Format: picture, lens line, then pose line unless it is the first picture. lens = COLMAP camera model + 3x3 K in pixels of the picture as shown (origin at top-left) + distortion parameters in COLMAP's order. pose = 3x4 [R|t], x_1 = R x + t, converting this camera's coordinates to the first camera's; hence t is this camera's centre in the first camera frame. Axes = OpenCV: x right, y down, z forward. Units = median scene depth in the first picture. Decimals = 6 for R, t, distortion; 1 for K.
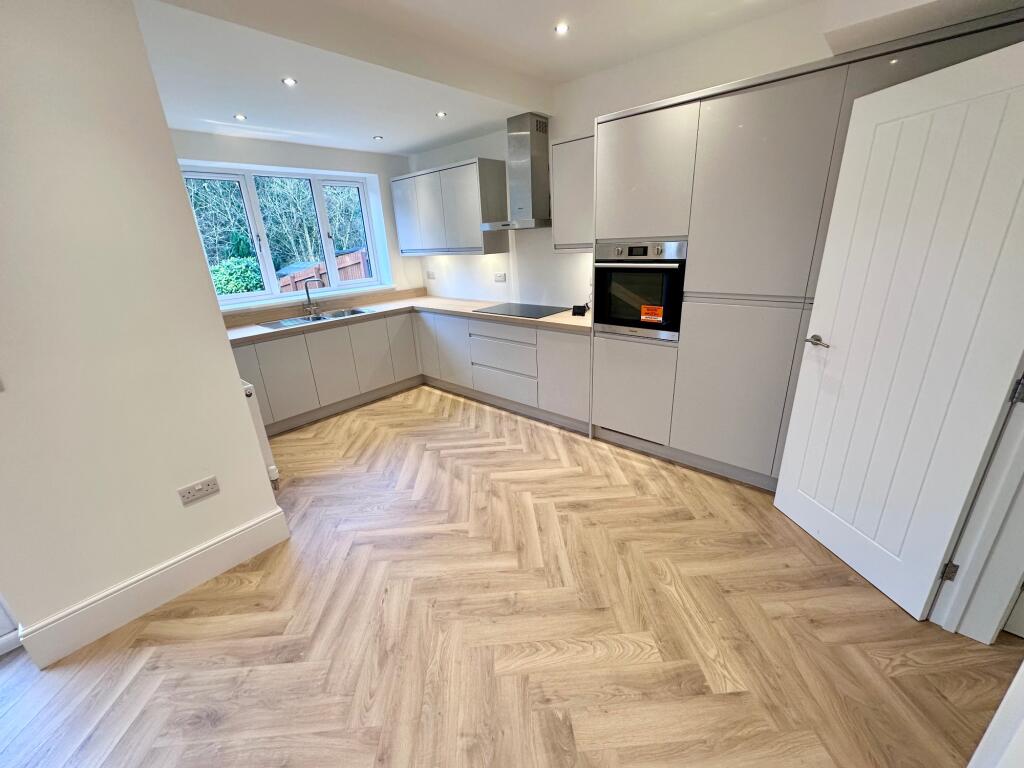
lens RADIAL K [[406.4, 0, 508.8], [0, 406.4, 383.7], [0, 0, 1]] dist [-0.004356, 0.000656]
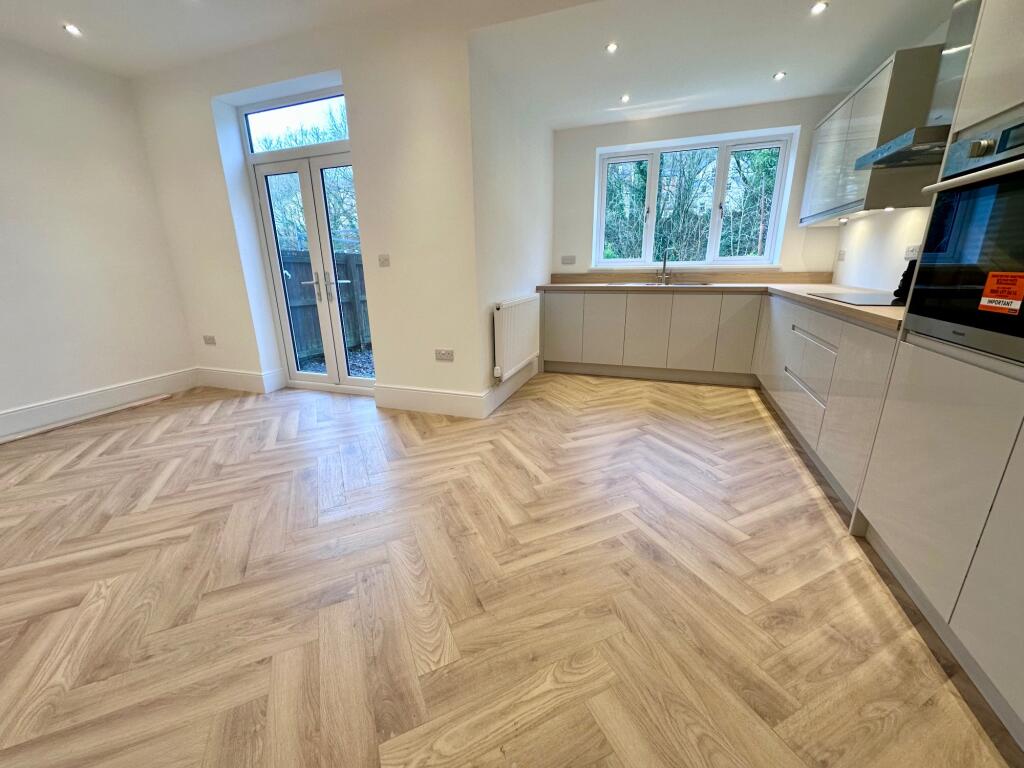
lens RADIAL K [[406.4, 0, 510.6], [0, 406.4, 382.7], [0, 0, 1]] dist [-0.004356, 0.000656]
pose [[0.367988, 0.302738, -0.879167, 0.674588], [-0.317807, 0.929521, 0.187054, -0.010047], [0.873833, 0.210572, 0.438264, 0.507890]]
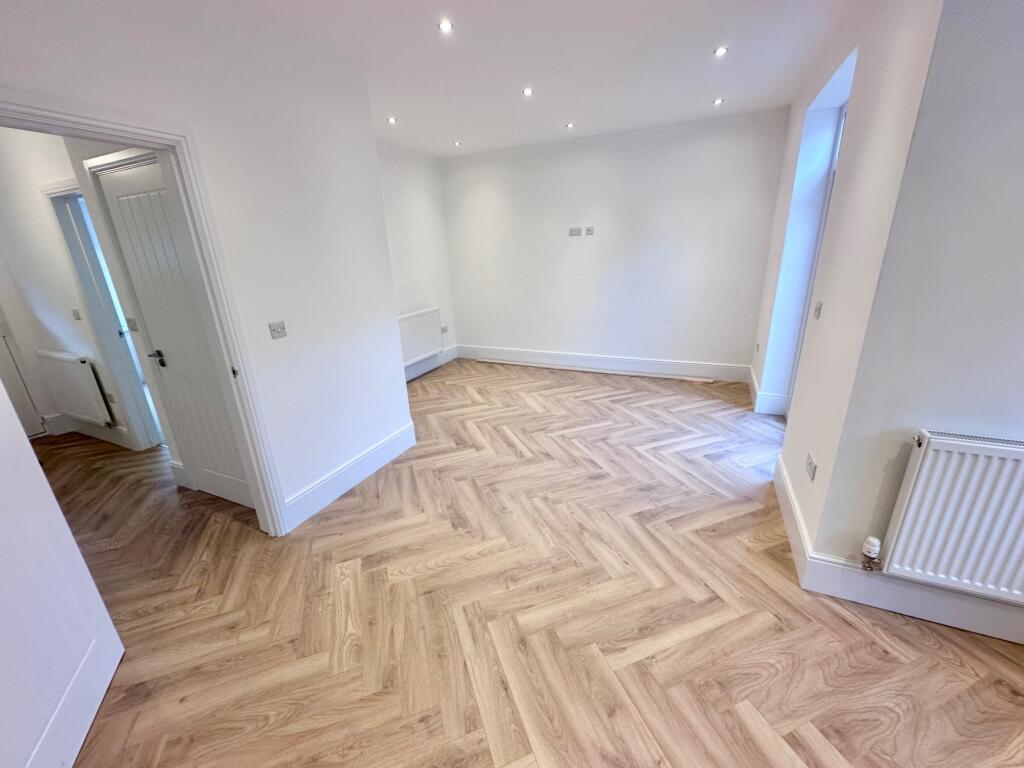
lens RADIAL K [[406.4, 0, 507.7], [0, 406.4, 382.3], [0, 0, 1]] dist [-0.004356, 0.000656]
pose [[-0.953742, 0.176948, -0.243033, 0.155246], [-0.012397, 0.784587, 0.619895, -0.470421], [0.300370, 0.594233, -0.746100, 1.275246]]
